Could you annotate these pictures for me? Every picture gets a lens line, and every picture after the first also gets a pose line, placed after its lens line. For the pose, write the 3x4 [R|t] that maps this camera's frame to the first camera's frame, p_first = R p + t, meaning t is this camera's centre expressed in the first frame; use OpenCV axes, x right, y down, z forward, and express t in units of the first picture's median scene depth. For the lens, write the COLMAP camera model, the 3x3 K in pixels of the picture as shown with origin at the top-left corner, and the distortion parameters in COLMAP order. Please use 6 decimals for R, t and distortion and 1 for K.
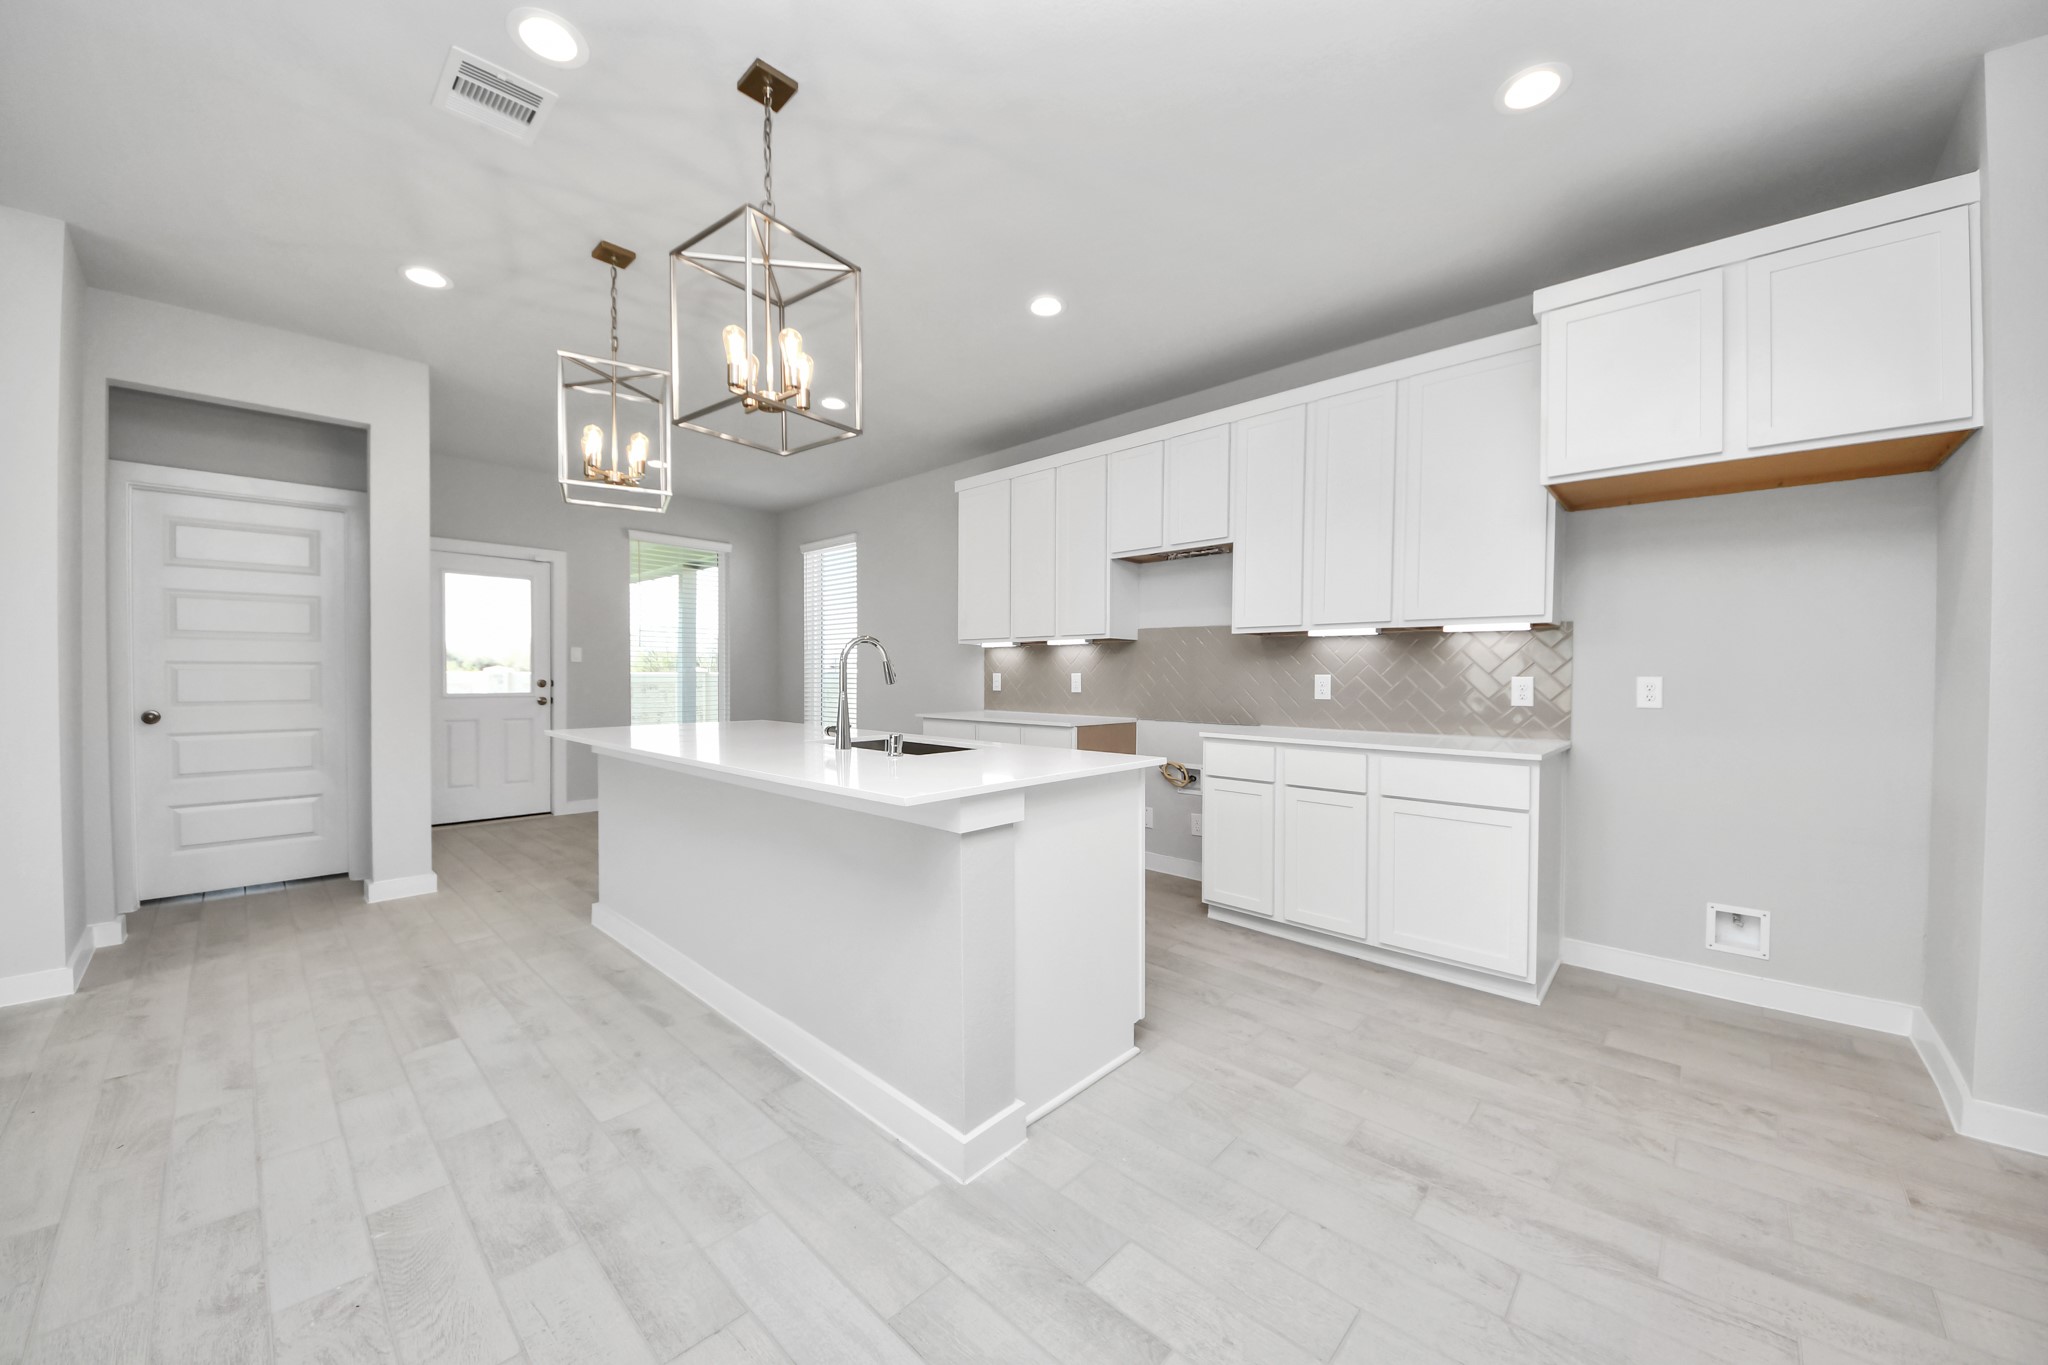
lens RADIAL K [[750.5, 0, 1001.9], [0, 750.5, 682.9], [0, 0, 1]] dist [-0.009028, -0.000986]
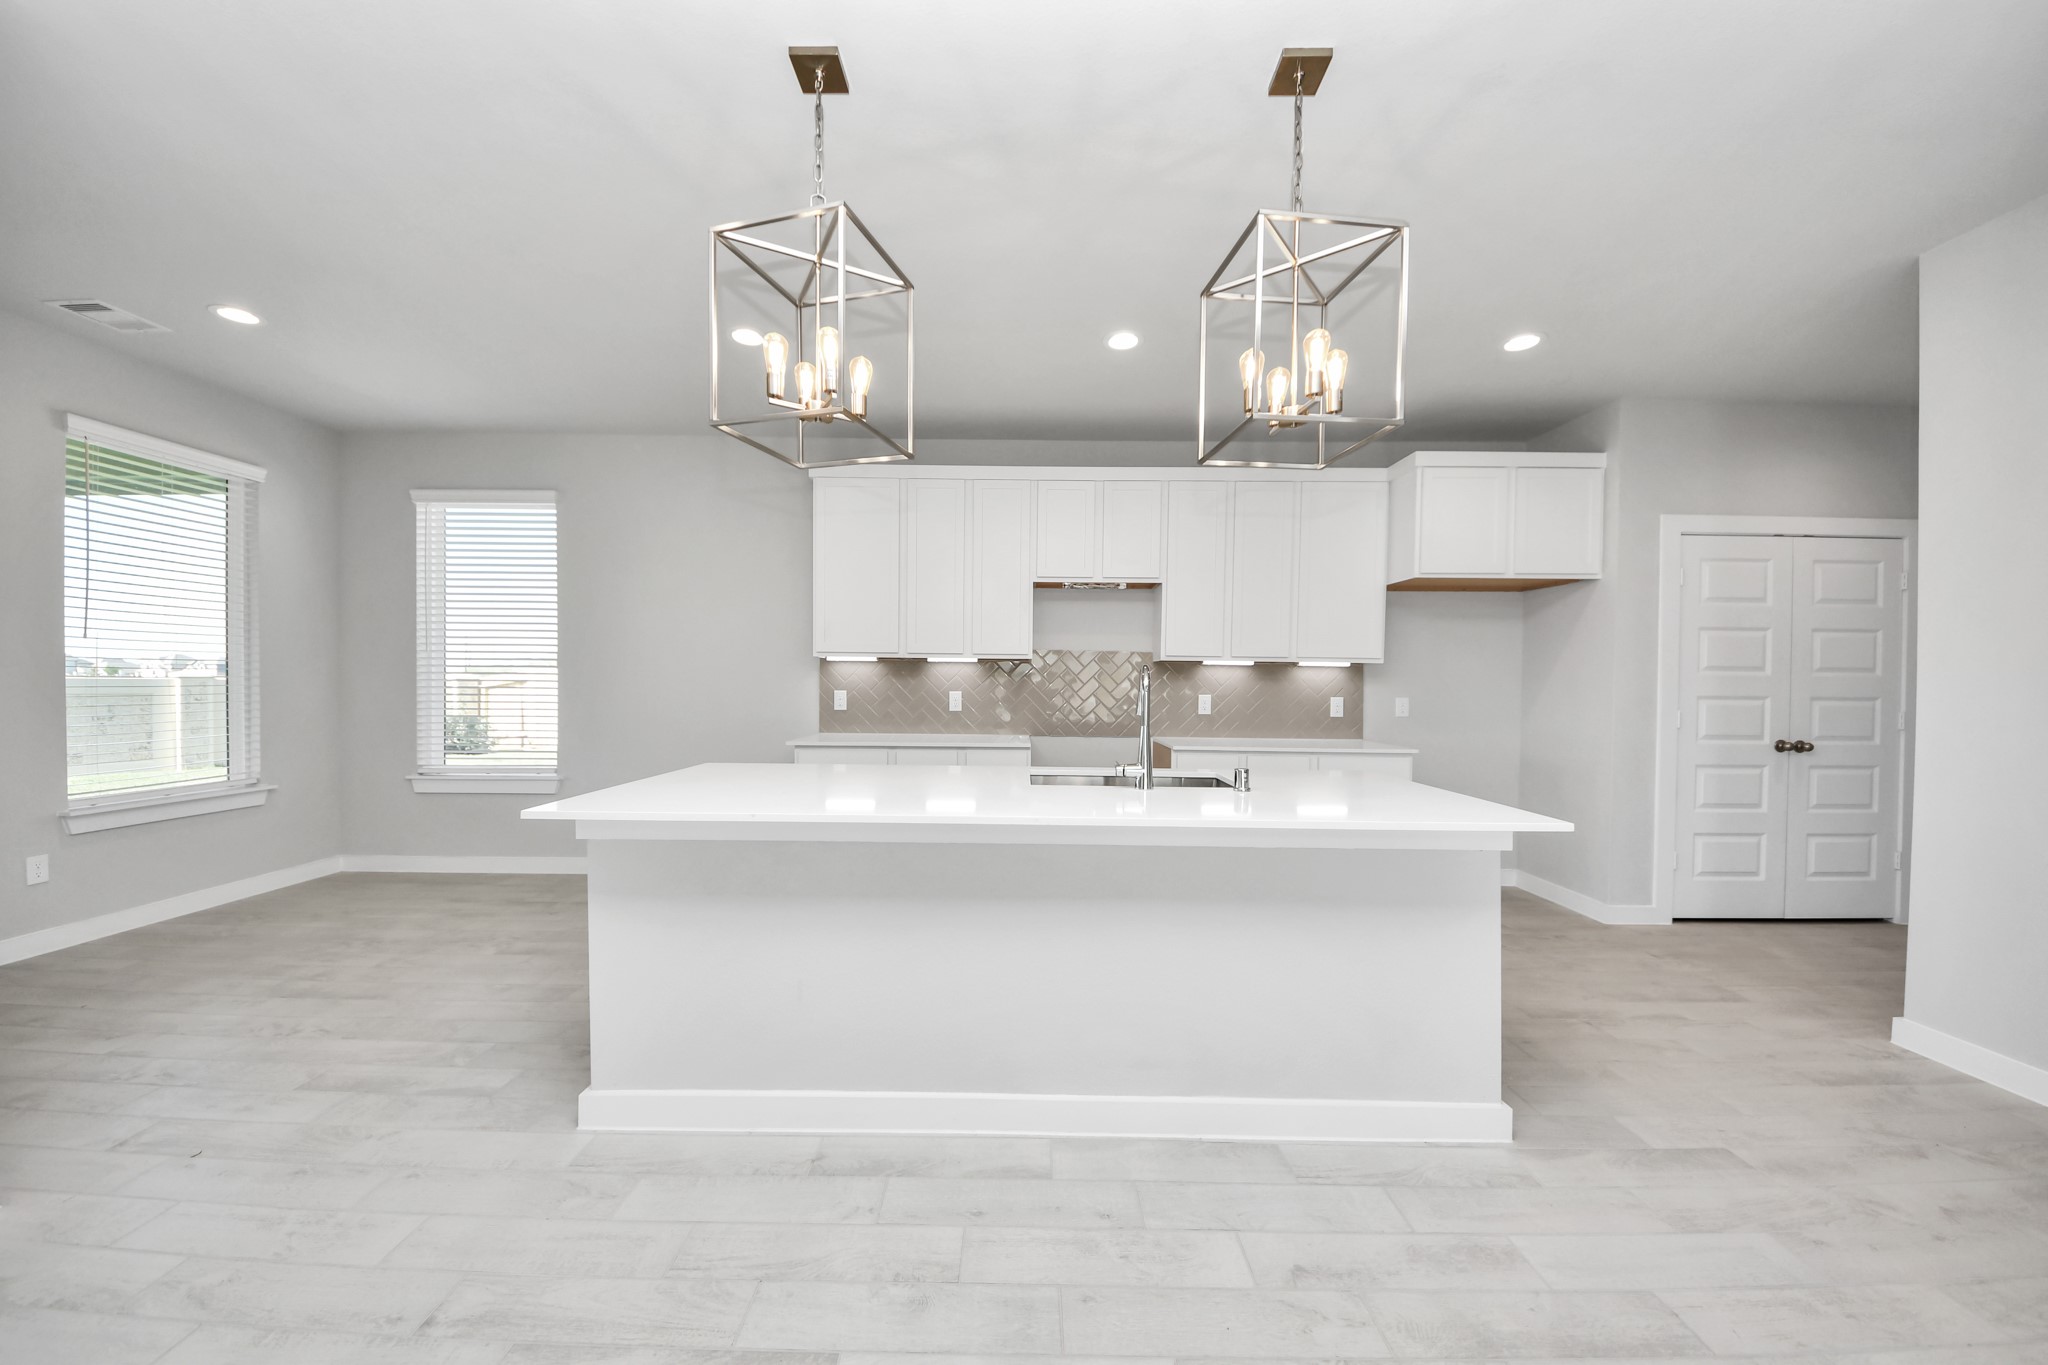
lens RADIAL K [[750.5, 0, 1008.5], [0, 750.5, 684.7], [0, 0, 1]] dist [-0.009028, -0.000986]
pose [[0.720984, 0.002655, 0.692947, -0.674354], [-0.000589, 0.999995, -0.003218, -0.023415], [-0.692952, 0.001912, 0.720981, 0.324516]]
